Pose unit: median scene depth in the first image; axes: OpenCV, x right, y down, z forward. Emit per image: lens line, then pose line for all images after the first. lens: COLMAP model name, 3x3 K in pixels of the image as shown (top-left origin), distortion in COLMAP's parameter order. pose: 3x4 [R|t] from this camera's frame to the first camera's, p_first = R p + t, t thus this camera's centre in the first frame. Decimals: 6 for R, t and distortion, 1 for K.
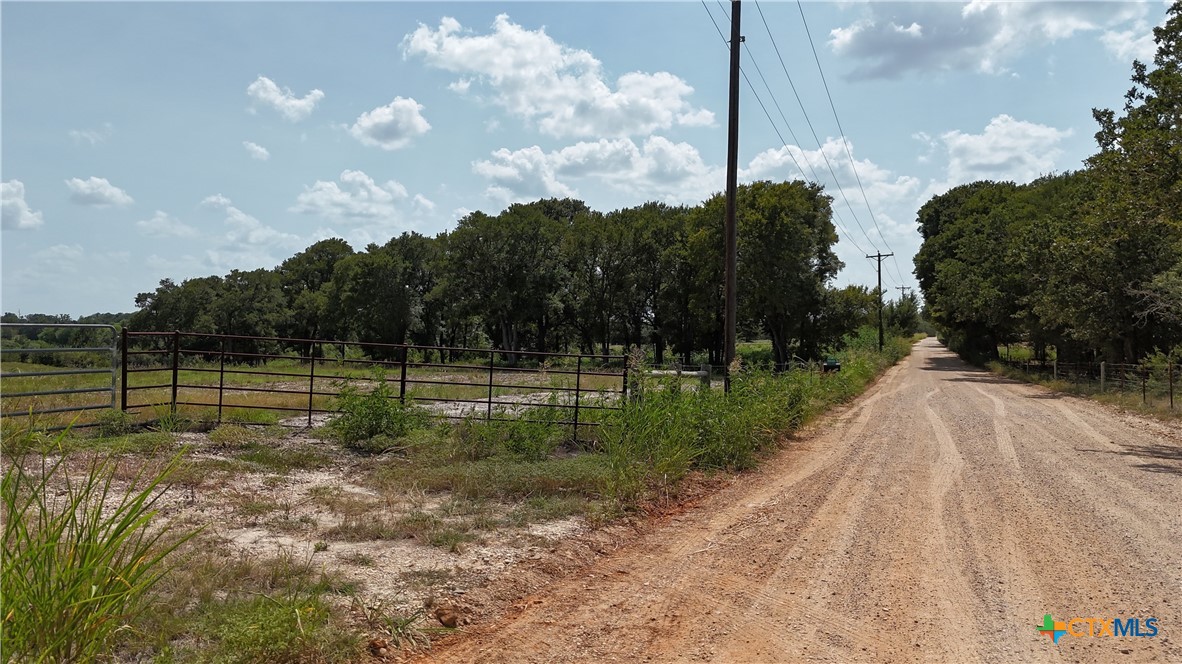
lens RADIAL K [[874.8, 0, 593.2], [0, 874.8, 337.1], [0, 0, 1]] dist [0.063813, -0.056583]
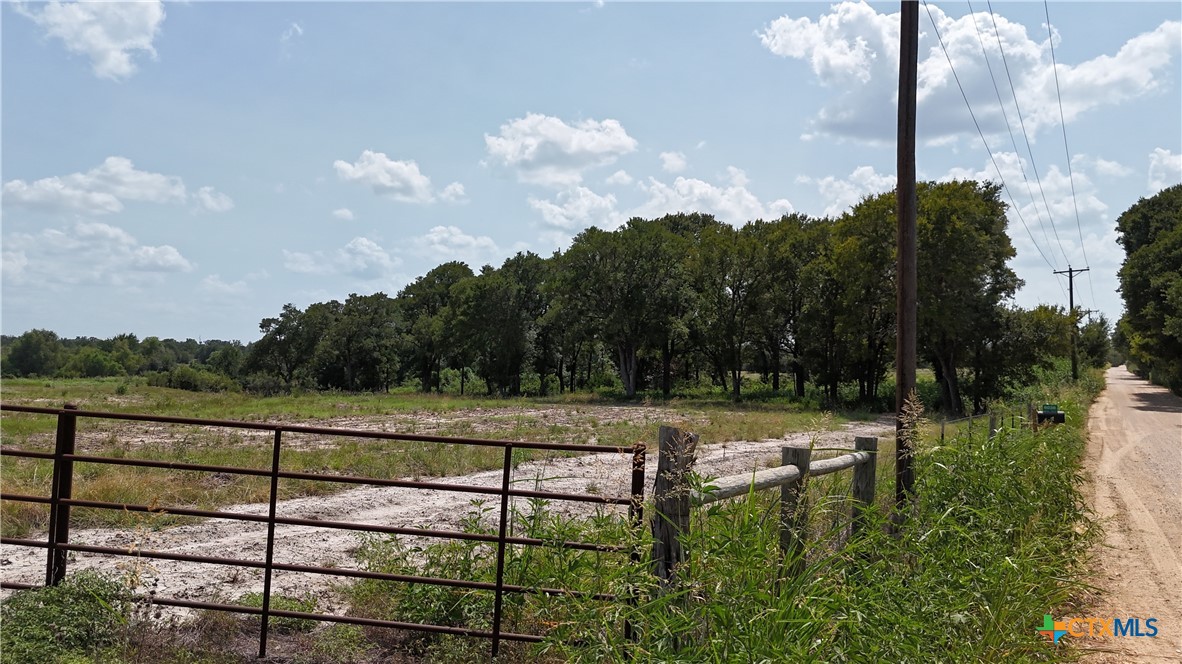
lens RADIAL K [[874.8, 0, 595.1], [0, 874.8, 330.5], [0, 0, 1]] dist [0.063813, -0.056583]
pose [[0.987657, 0.000348, -0.156630, 0.010880], [-0.006283, 0.999281, -0.037393, -0.001683], [0.156505, 0.037915, 0.986949, 0.099644]]
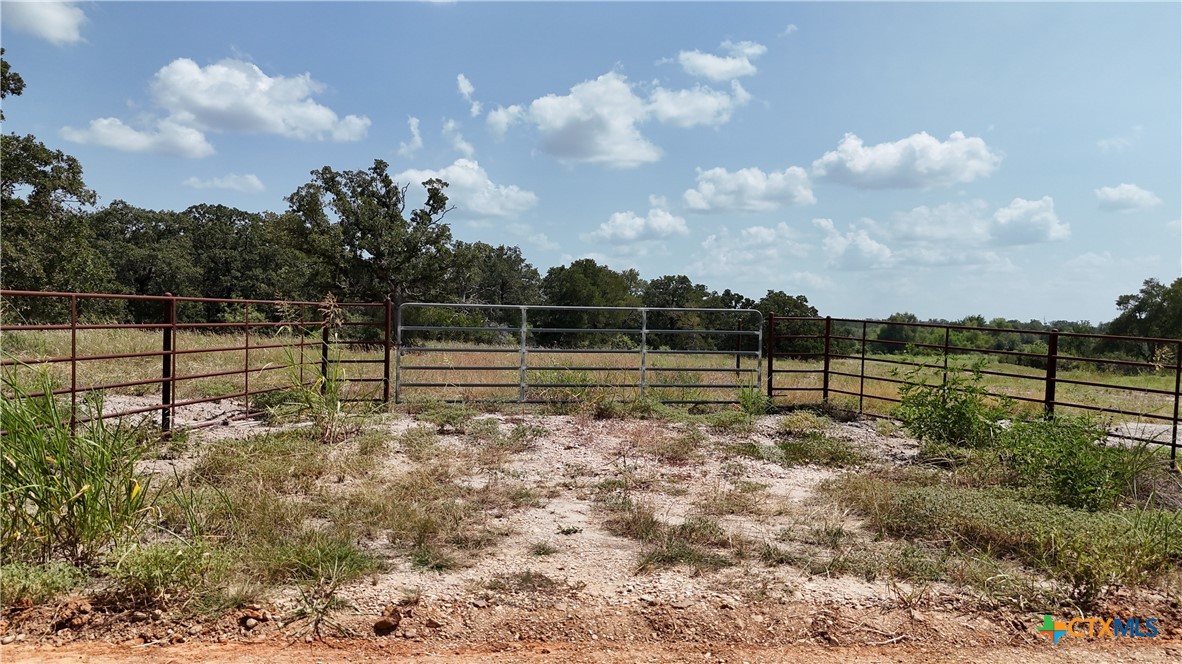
lens RADIAL K [[874.8, 0, 593.3], [0, 874.8, 331.3], [0, 0, 1]] dist [0.063813, -0.056583]
pose [[0.499153, 0.003328, -0.866507, 0.035785], [-0.015750, 0.999862, -0.005233, 0.003154], [0.866371, 0.016260, 0.499137, 0.043199]]
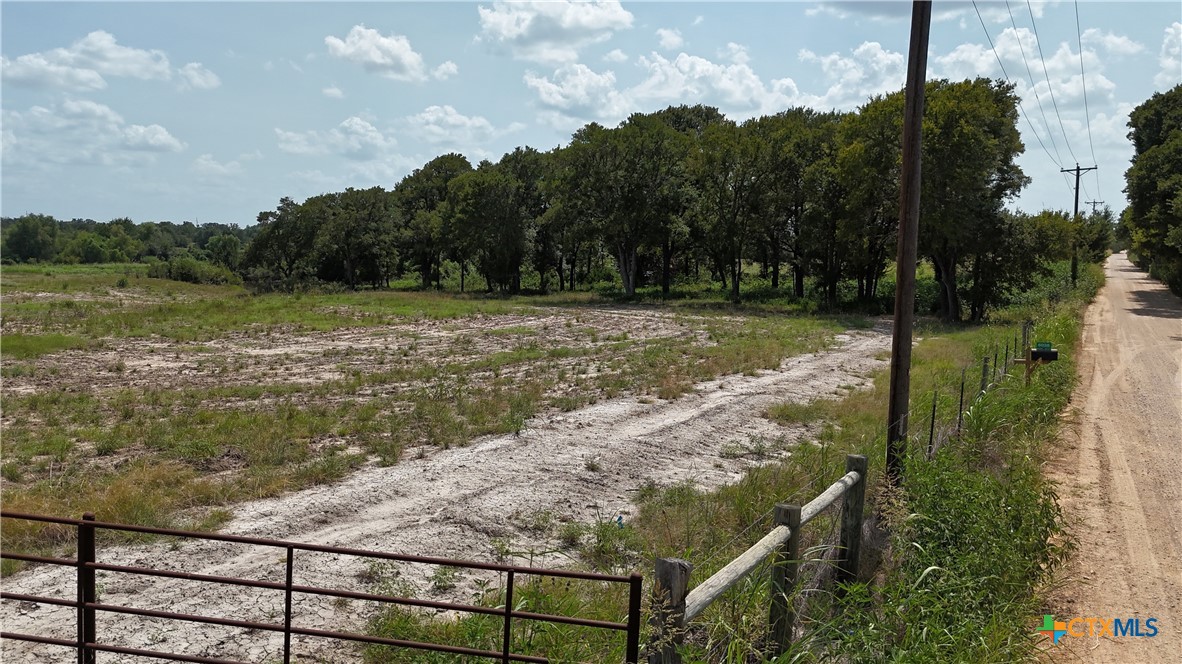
lens RADIAL K [[874.8, 0, 593.7], [0, 874.8, 331.4], [0, 0, 1]] dist [0.063813, -0.056583]
pose [[0.987487, 0.023040, -0.156011, 0.010690], [-0.008042, 0.995340, 0.096095, -0.017544], [0.157498, -0.093638, 0.983070, 0.097958]]
